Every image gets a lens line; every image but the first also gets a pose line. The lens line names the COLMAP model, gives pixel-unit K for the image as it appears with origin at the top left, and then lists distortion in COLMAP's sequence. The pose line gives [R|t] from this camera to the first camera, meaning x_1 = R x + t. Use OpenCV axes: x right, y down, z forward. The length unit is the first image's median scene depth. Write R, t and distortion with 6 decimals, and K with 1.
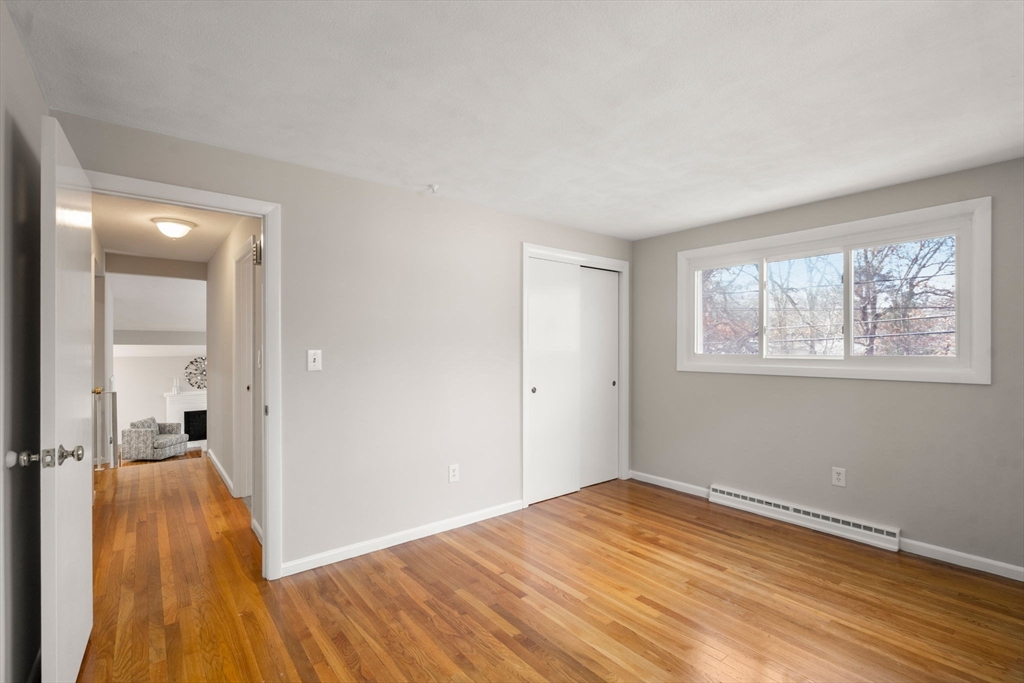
lens RADIAL K [[466.3, 0, 512.2], [0, 466.3, 343.2], [0, 0, 1]] dist [-0.001564, -0.000053]
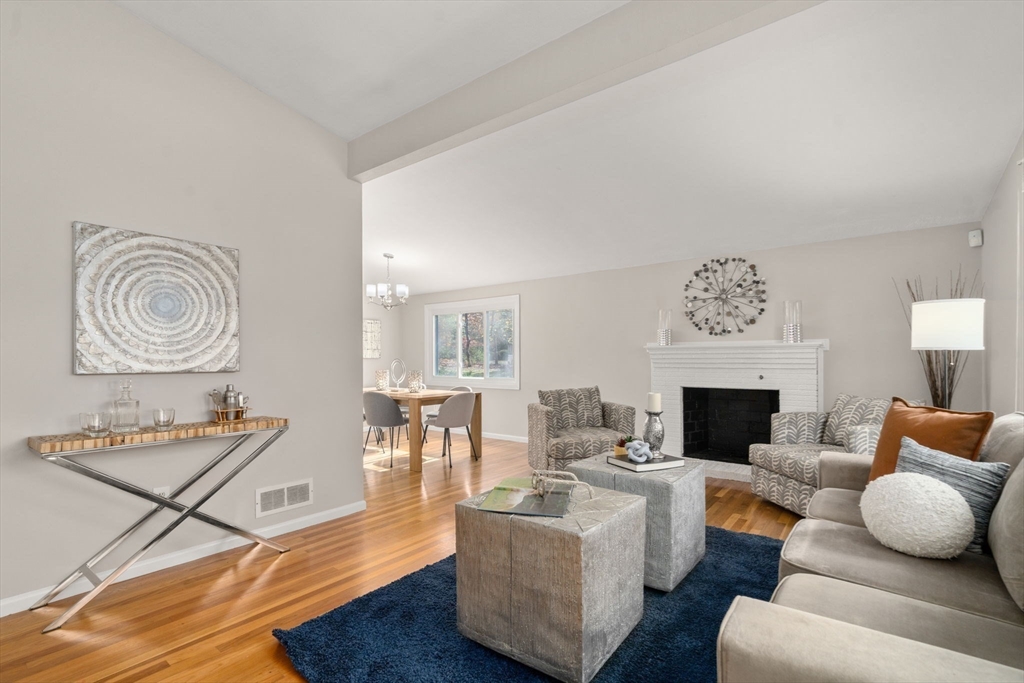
lens RADIAL K [[466.3, 0, 500.8], [0, 466.3, 360.9], [0, 0, 1]] dist [-0.001564, -0.000053]
pose [[0.228502, 0.008118, -0.973510, -0.324567], [0.007514, 0.999921, 0.010102, 0.118875], [0.973514, -0.009623, 0.228423, 0.749840]]
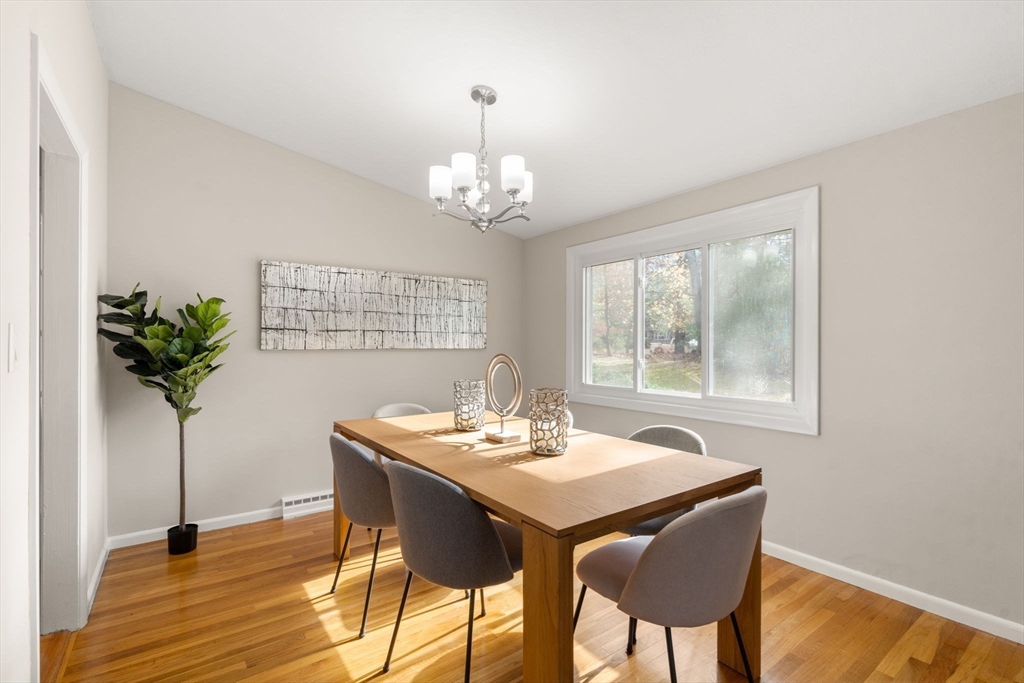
lens RADIAL K [[466.3, 0, 510.1], [0, 466.3, 345.0], [0, 0, 1]] dist [-0.001564, -0.000053]
pose [[-0.035875, 0.000149, -0.999356, -0.563063], [0.005879, 0.999983, -0.000062, 0.117699], [0.999339, -0.005877, -0.035876, 0.761828]]
